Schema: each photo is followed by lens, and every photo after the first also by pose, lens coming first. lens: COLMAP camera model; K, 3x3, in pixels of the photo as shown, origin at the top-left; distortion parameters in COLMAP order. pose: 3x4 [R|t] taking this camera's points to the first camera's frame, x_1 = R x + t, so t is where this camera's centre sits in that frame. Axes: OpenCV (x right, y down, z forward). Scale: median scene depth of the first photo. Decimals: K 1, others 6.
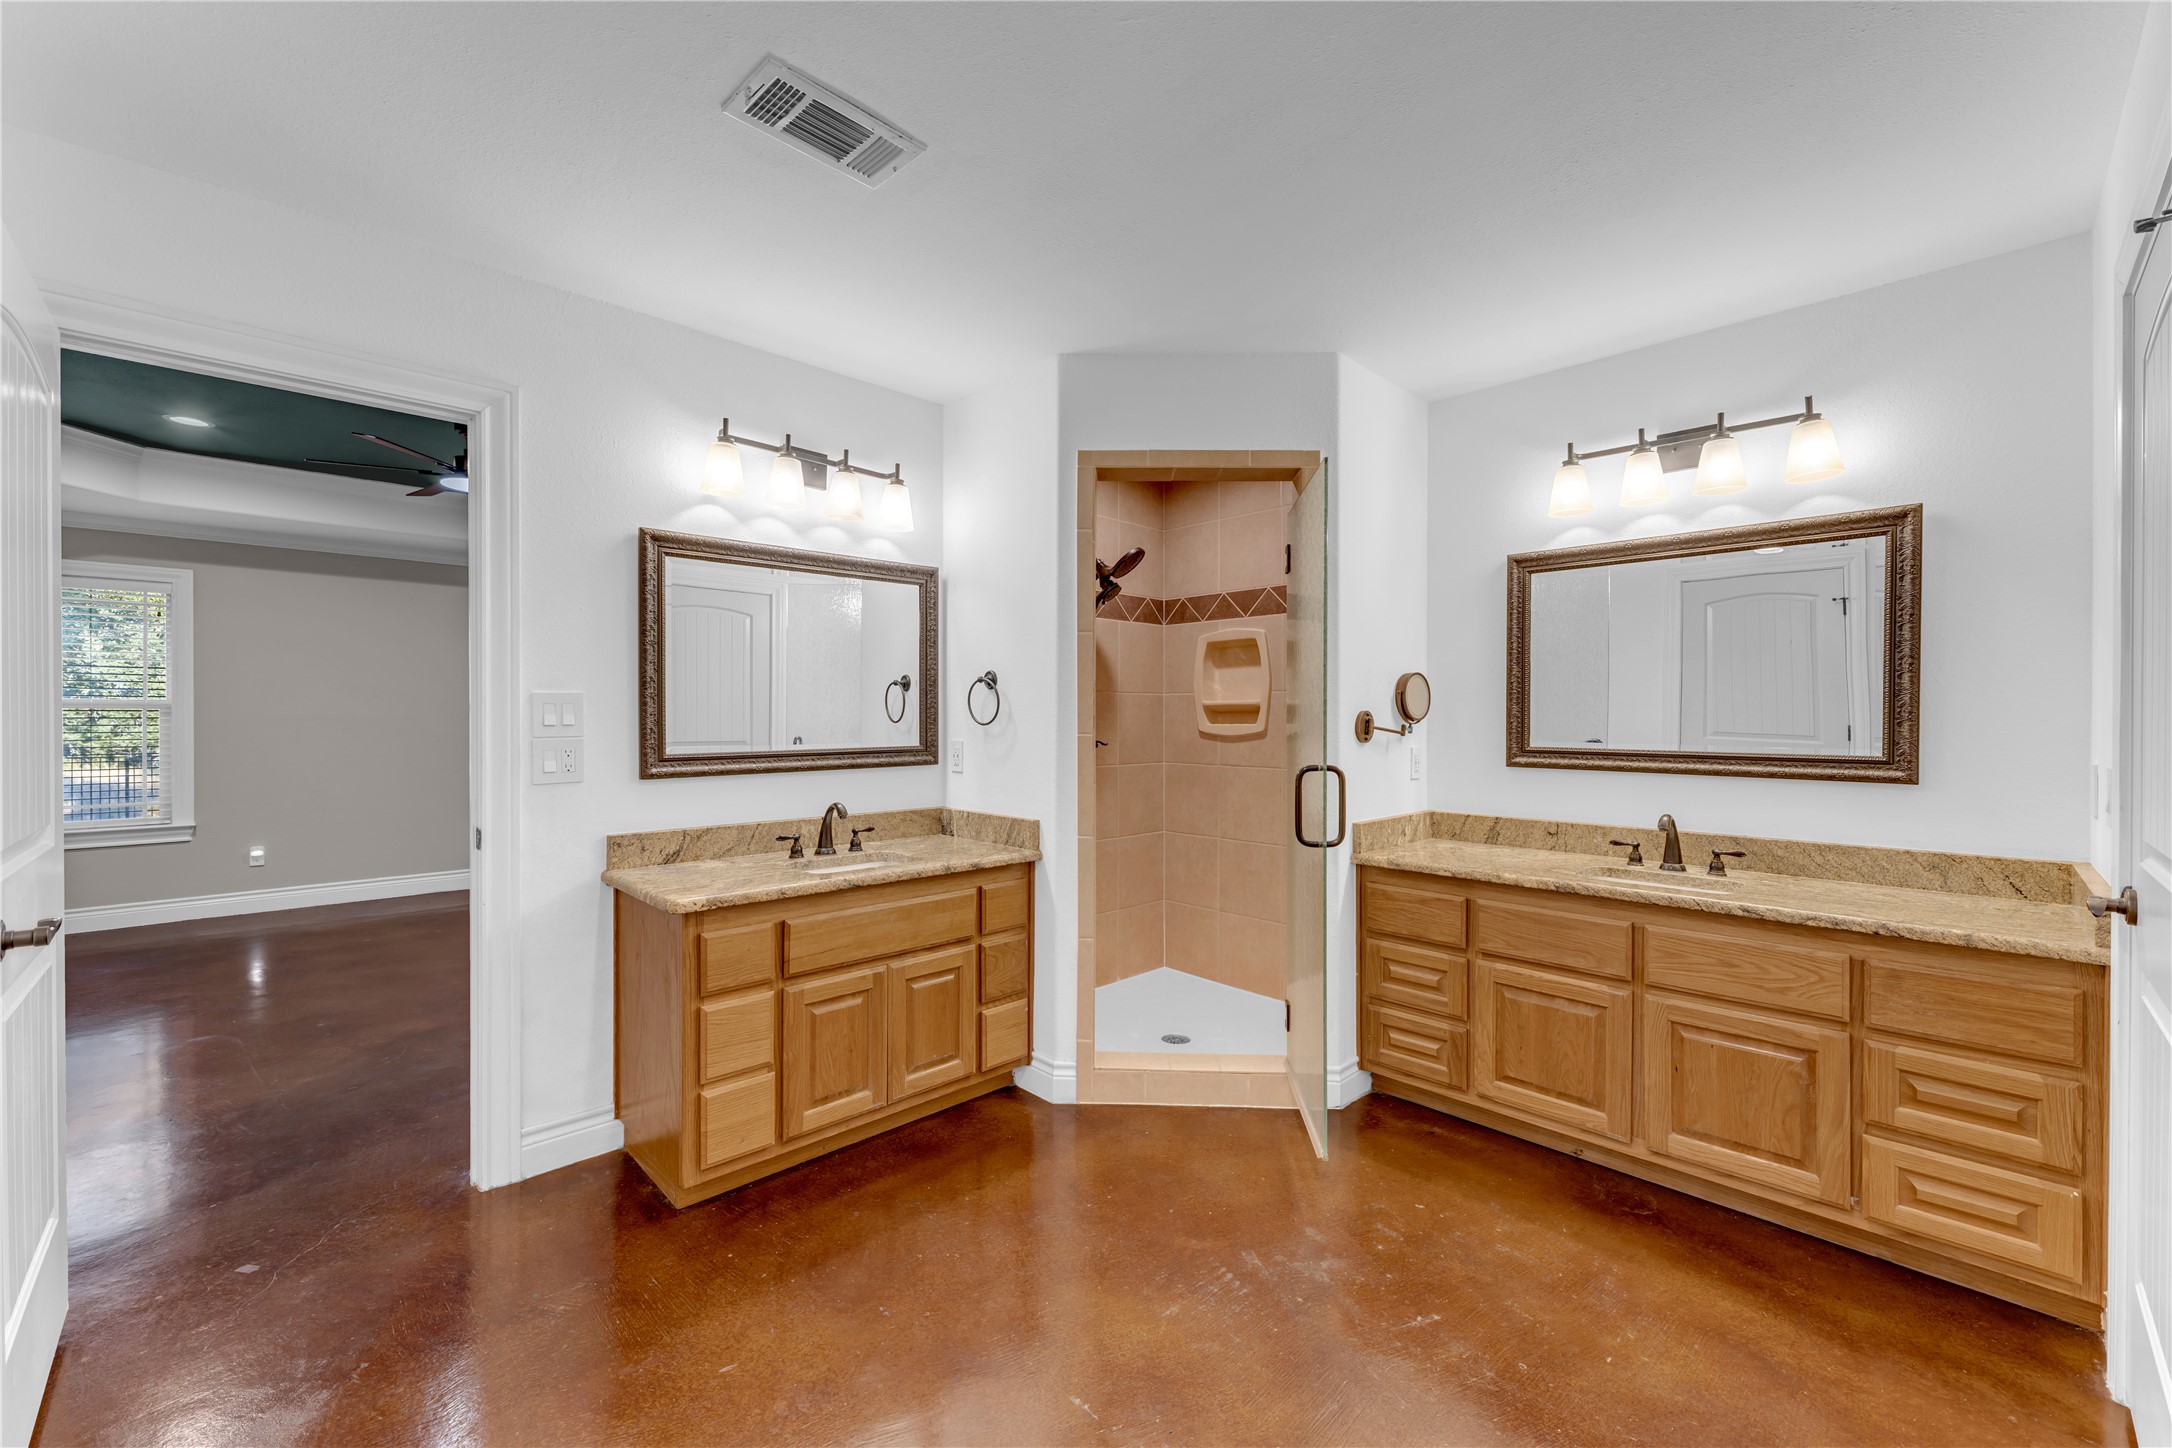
lens RADIAL K [[872.6, 0, 1094.6], [0, 872.6, 721.1], [0, 0, 1]] dist [0.002316, -0.000015]
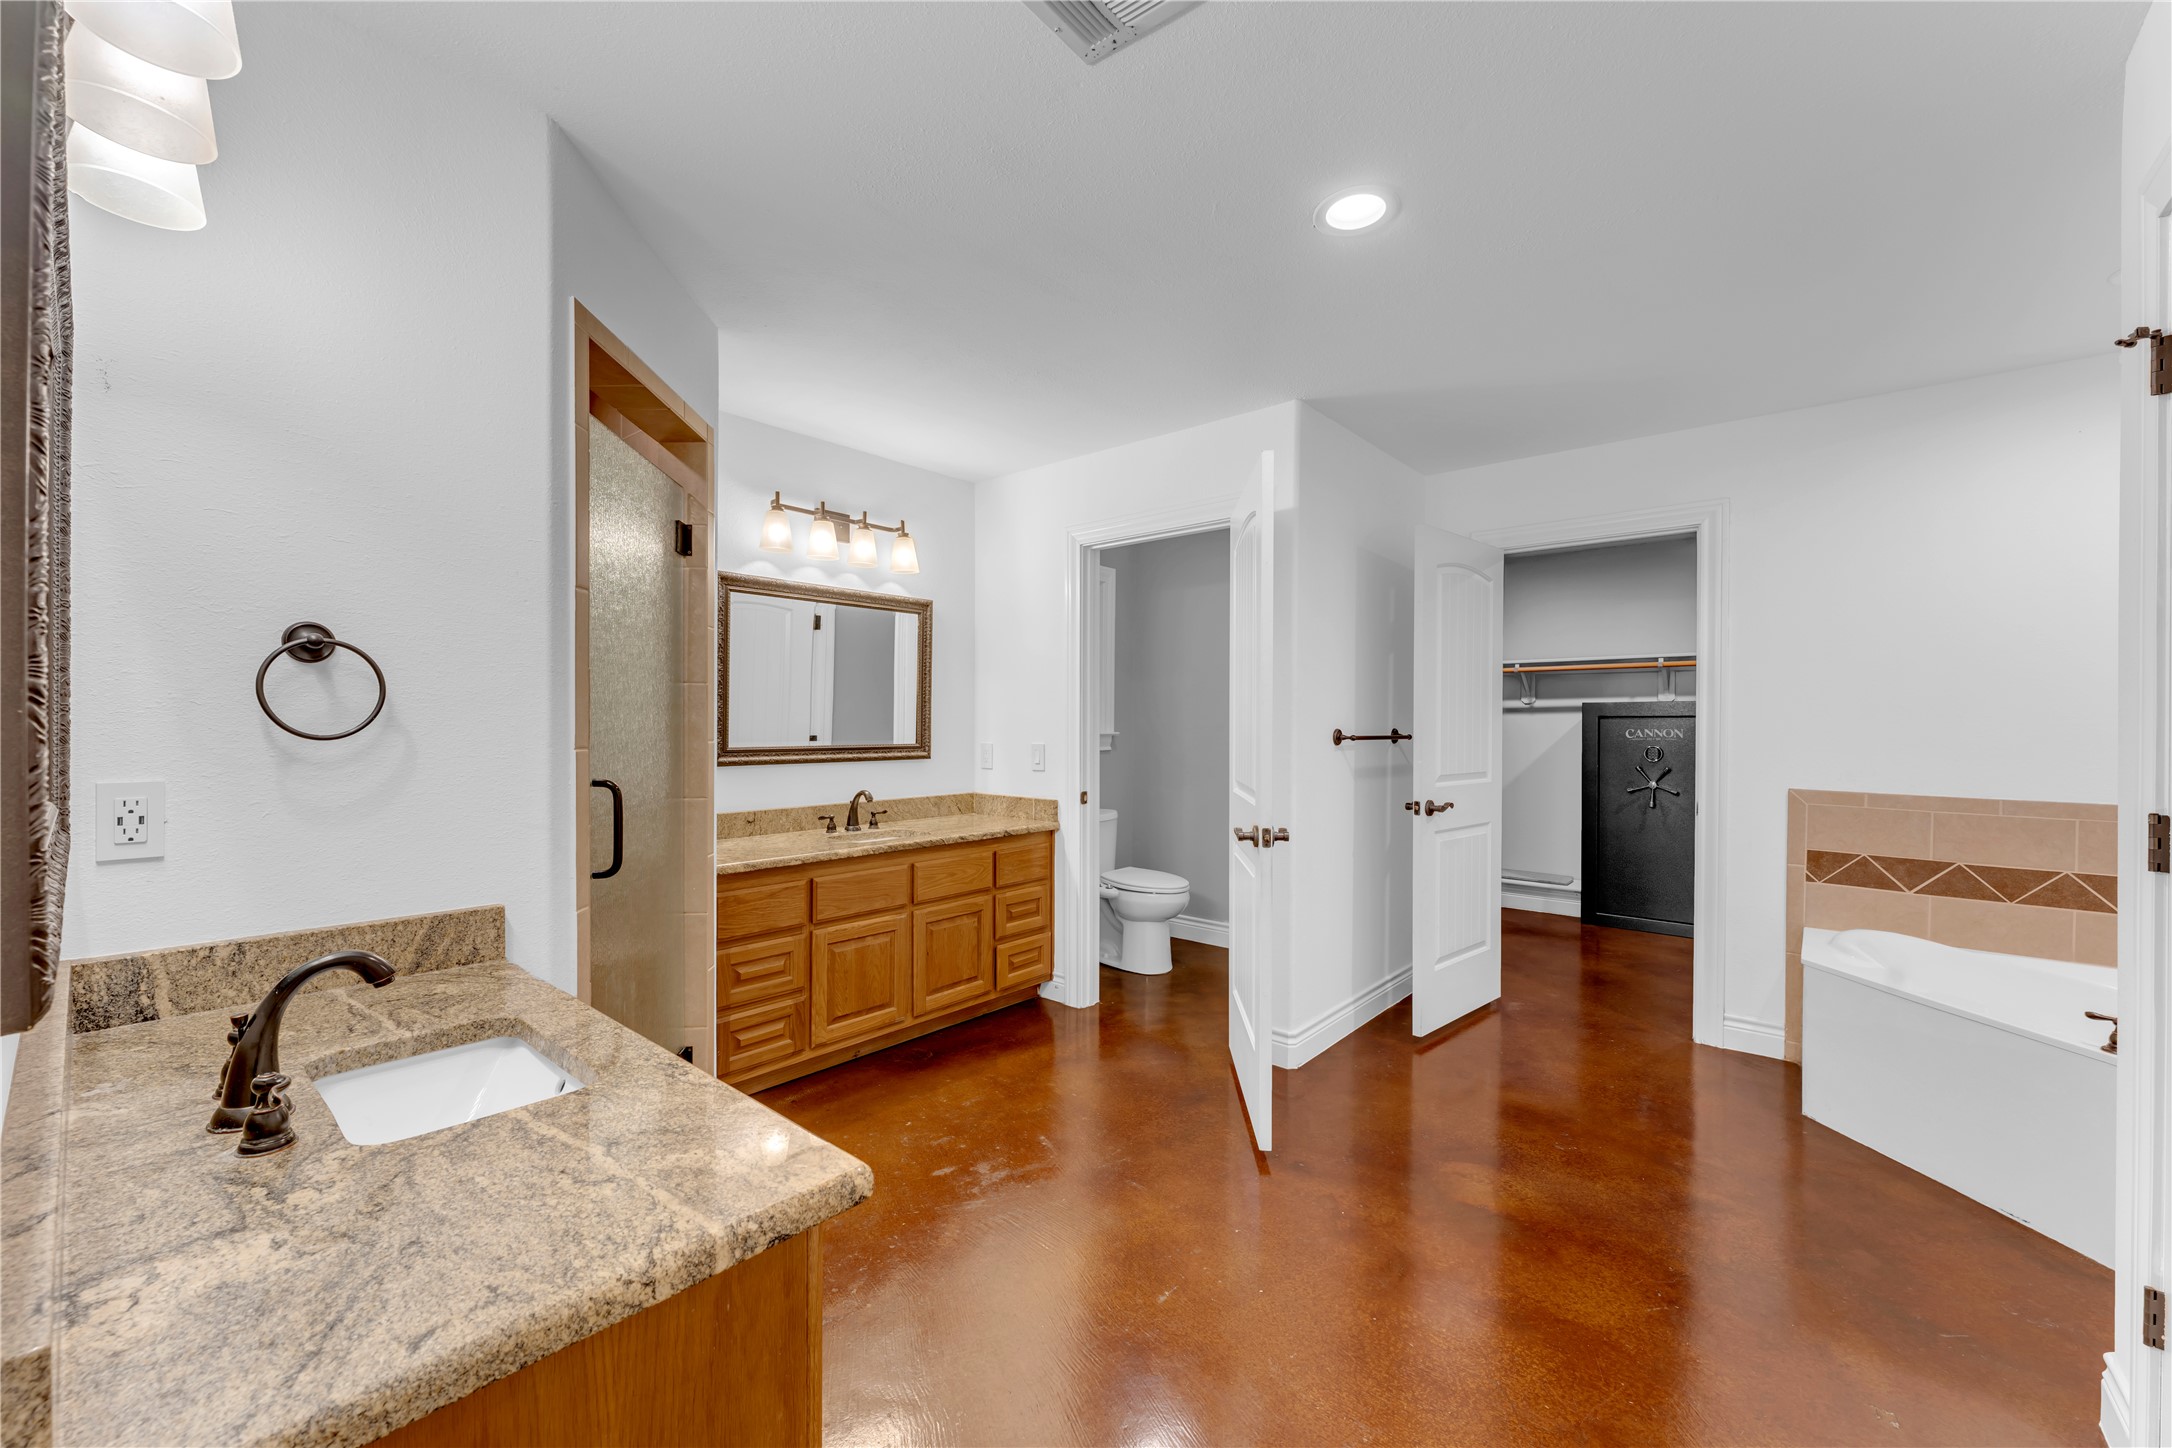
lens RADIAL K [[872.6, 0, 1075.6], [0, 872.6, 722.3], [0, 0, 1]] dist [0.002316, -0.000015]
pose [[-0.086432, -0.005461, 0.996243, -0.796181], [-0.000176, 0.999985, 0.005466, -0.010566], [-0.996258, 0.000297, -0.086432, 0.808534]]
